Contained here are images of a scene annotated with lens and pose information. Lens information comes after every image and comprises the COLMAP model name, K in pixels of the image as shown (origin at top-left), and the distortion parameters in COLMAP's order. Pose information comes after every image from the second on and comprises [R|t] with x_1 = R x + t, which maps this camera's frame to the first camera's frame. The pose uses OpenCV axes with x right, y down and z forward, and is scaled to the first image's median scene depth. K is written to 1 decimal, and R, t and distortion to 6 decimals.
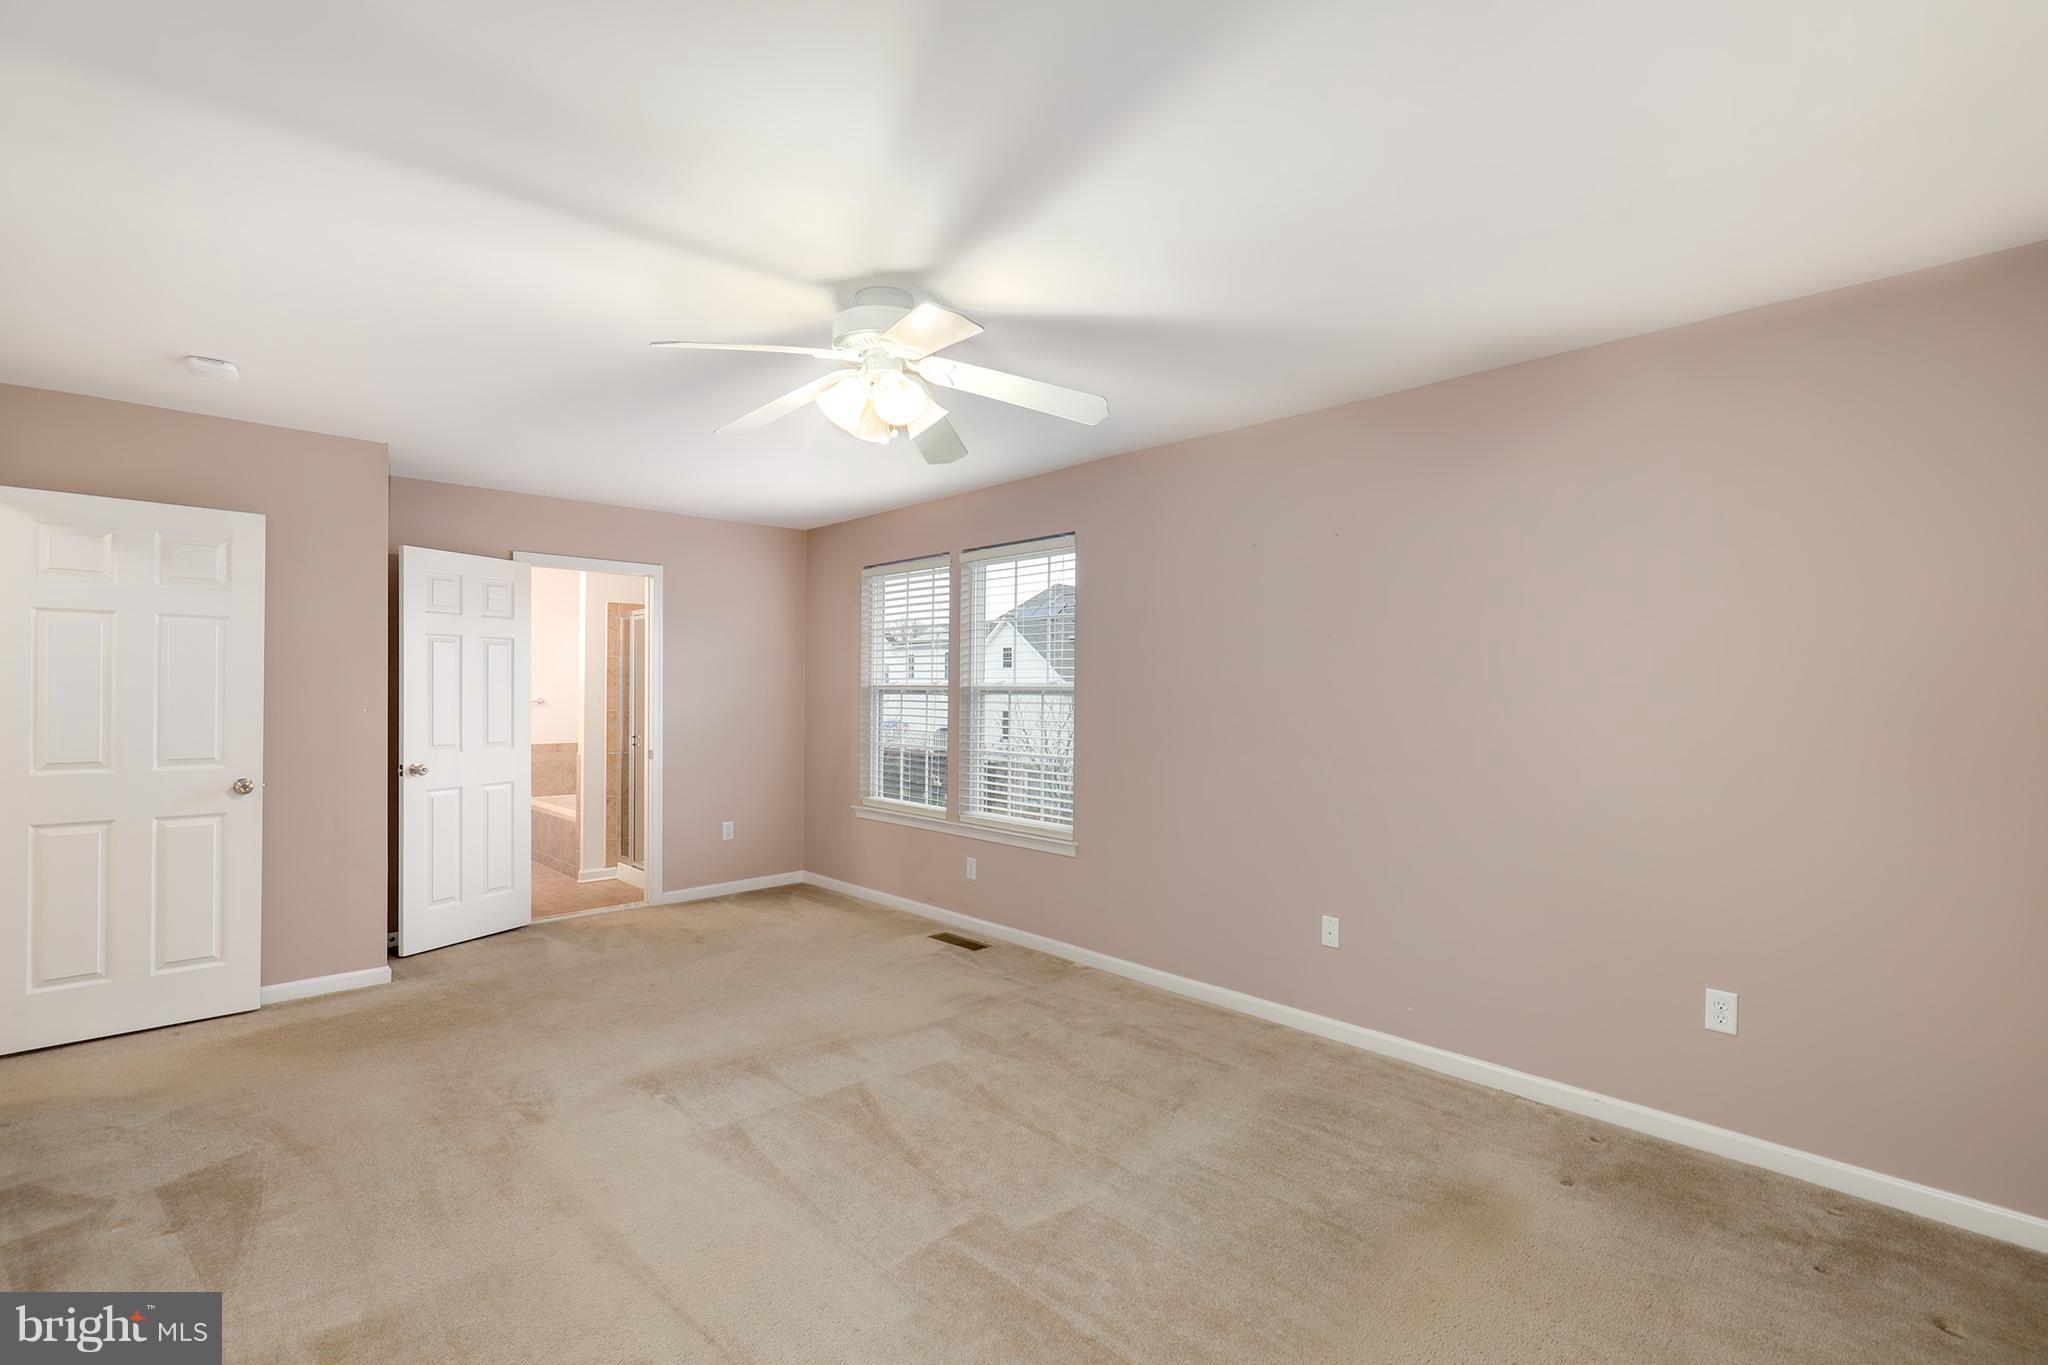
lens RADIAL K [[932.0, 0, 1027.4], [0, 932.0, 691.3], [0, 0, 1]] dist [0.004706, -0.000316]
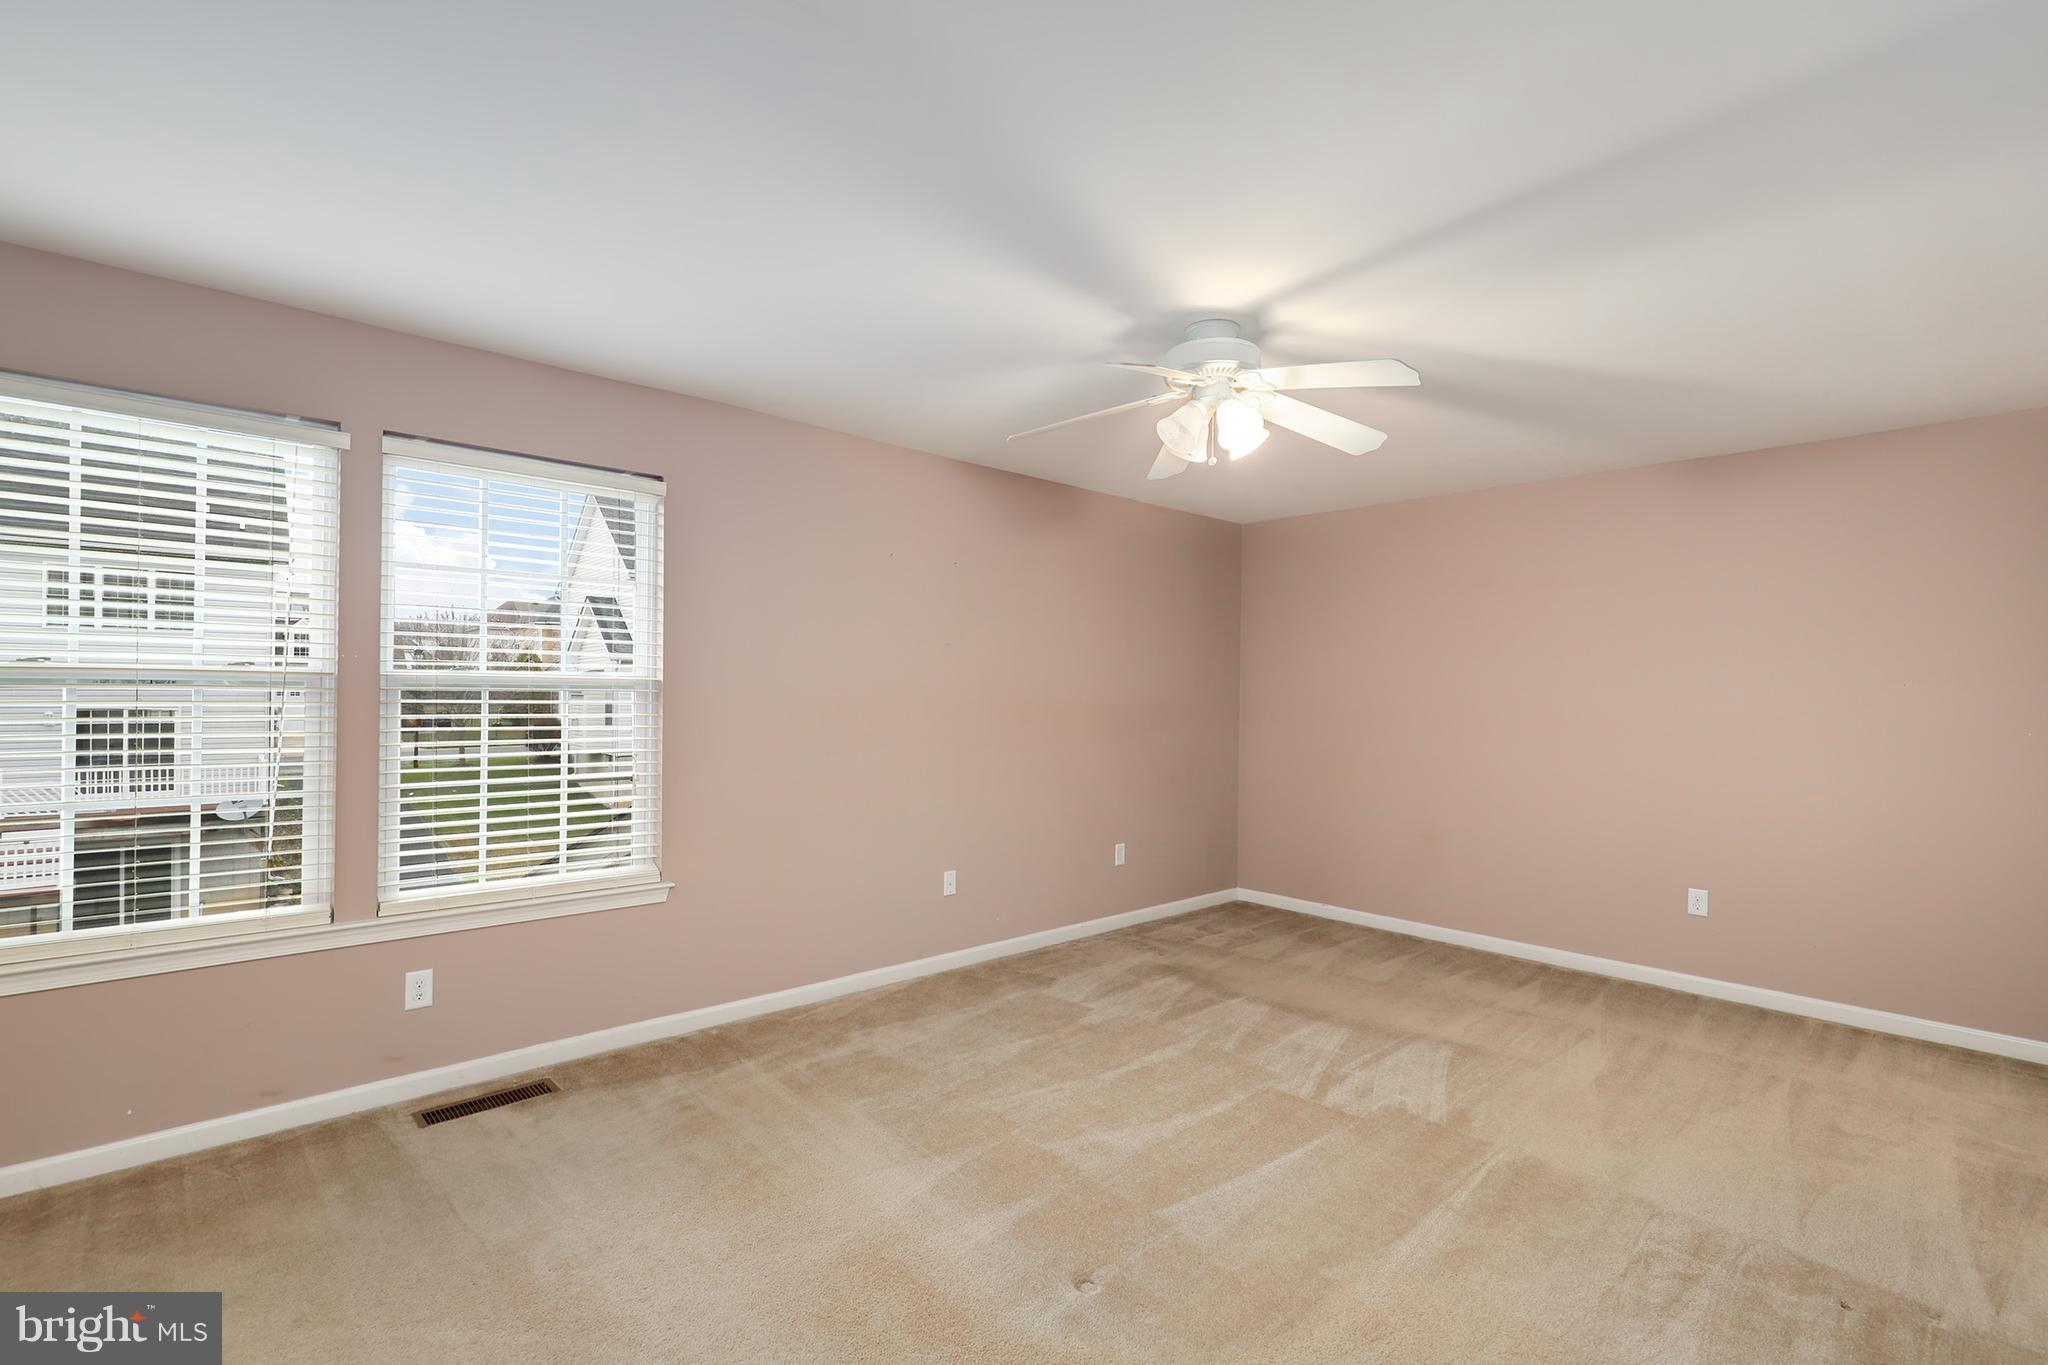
lens RADIAL K [[932.0, 0, 1027.4], [0, 932.0, 691.3], [0, 0, 1]] dist [0.004706, -0.000316]
pose [[0.004086, -0.002844, 0.999988, -0.640274], [-0.000436, 0.999996, 0.002846, 0.002393], [-0.999992, -0.000448, 0.004085, 0.618066]]
